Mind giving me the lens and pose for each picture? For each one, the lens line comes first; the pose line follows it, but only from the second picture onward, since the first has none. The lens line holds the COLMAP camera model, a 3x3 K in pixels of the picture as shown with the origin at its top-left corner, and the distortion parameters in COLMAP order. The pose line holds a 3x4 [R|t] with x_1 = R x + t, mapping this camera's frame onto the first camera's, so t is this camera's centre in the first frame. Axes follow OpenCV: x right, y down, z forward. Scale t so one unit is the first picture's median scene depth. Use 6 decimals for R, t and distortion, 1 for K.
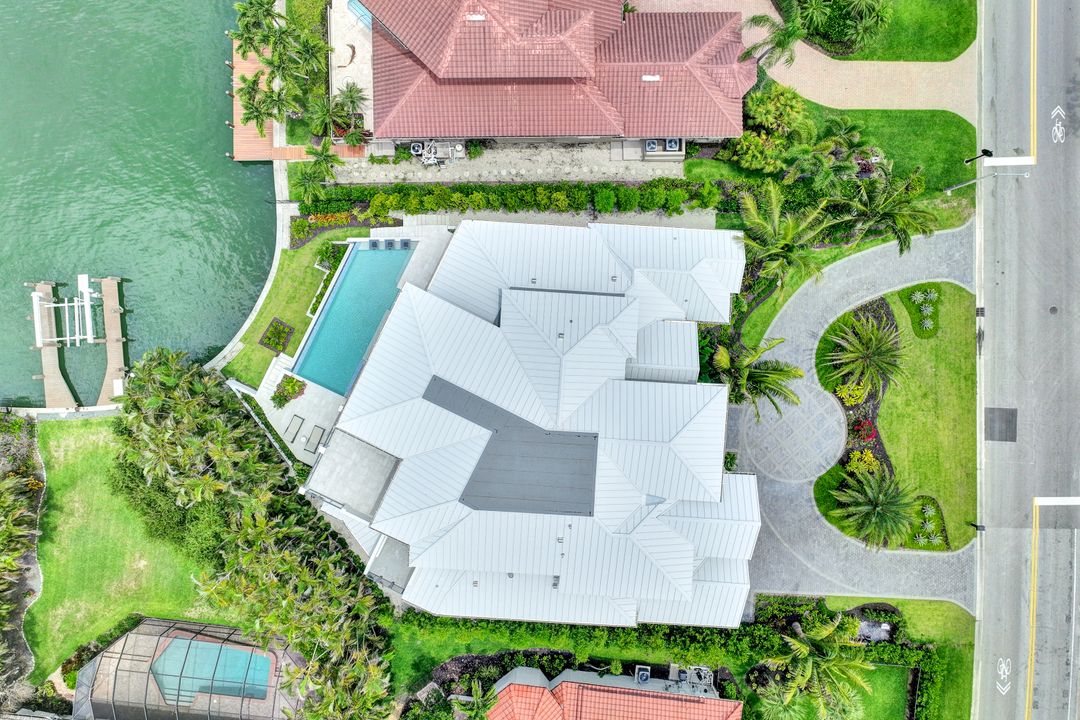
lens RADIAL K [[761.7, 0, 542.9], [0, 761.7, 341.5], [0, 0, 1]] dist [-0.000151, 0.025136]
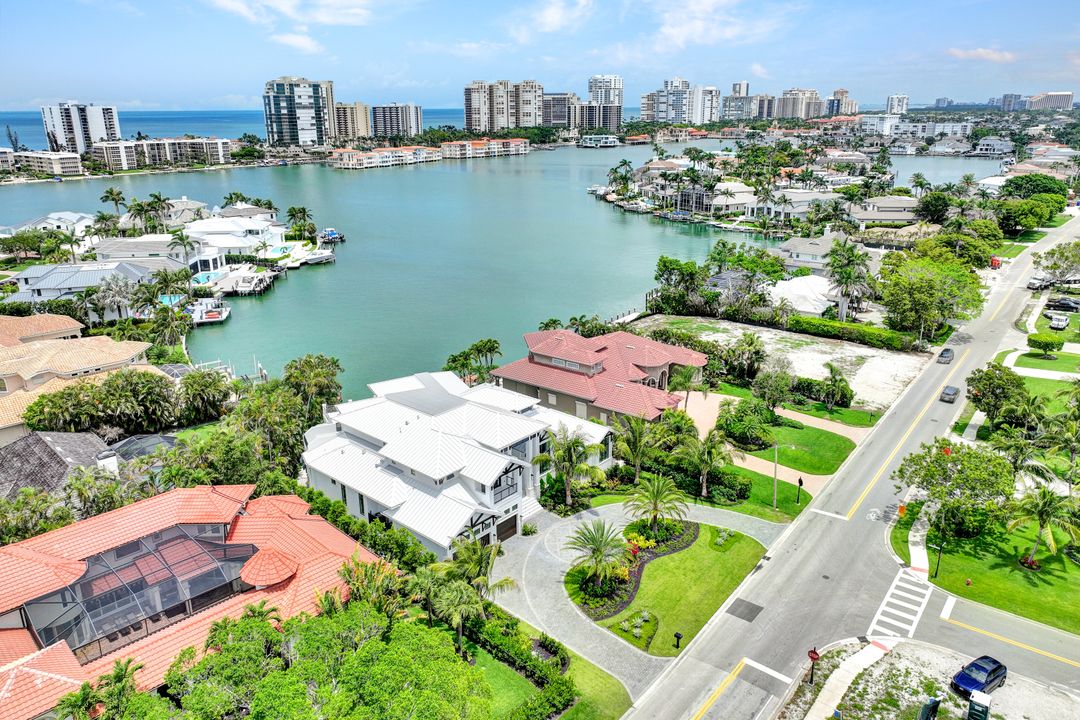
lens RADIAL K [[761.7, 0, 542.9], [0, 761.7, 341.5], [0, 0, 1]] dist [-0.000151, 0.025136]
pose [[0.790387, 0.178358, -0.586069, 0.946202], [-0.612607, 0.231700, -0.755664, 1.030211], [0.001014, 0.956297, 0.292396, 0.307782]]
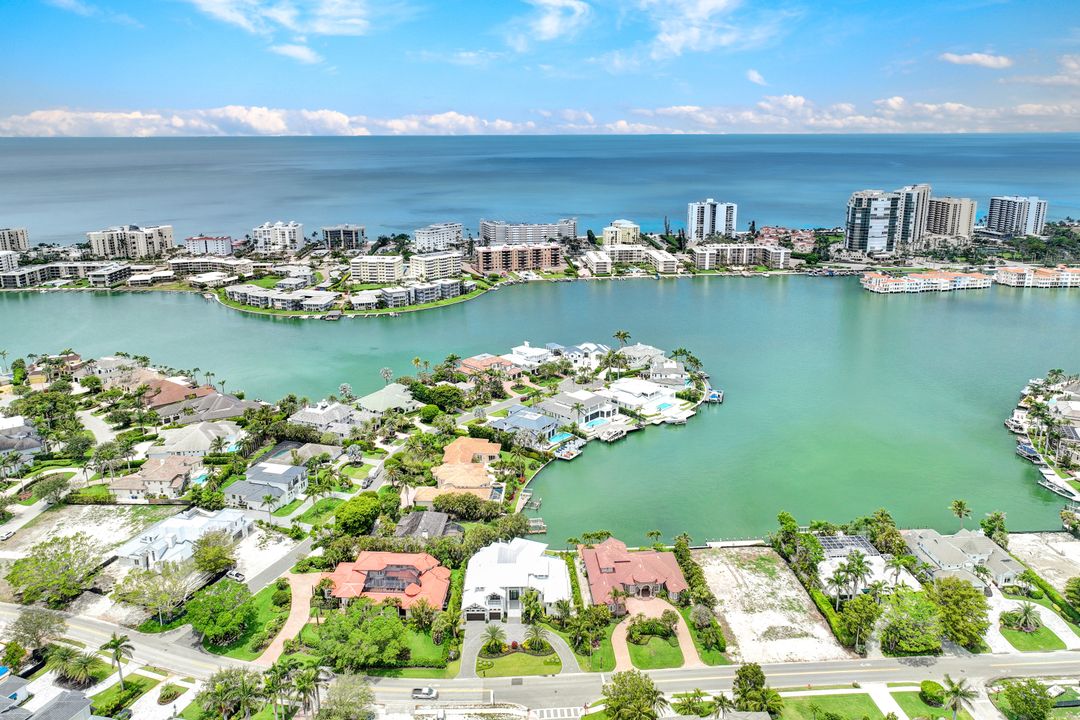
lens RADIAL K [[753.3, 0, 543.2], [0, 753.3, 327.6], [0, 0, 1]] dist [0.008680, 0.003683]
pose [[0.064179, 0.251742, -0.965664, 3.156762], [-0.997923, 0.010869, -0.063490, 0.180616], [-0.005487, 0.967733, 0.251916, -1.121763]]
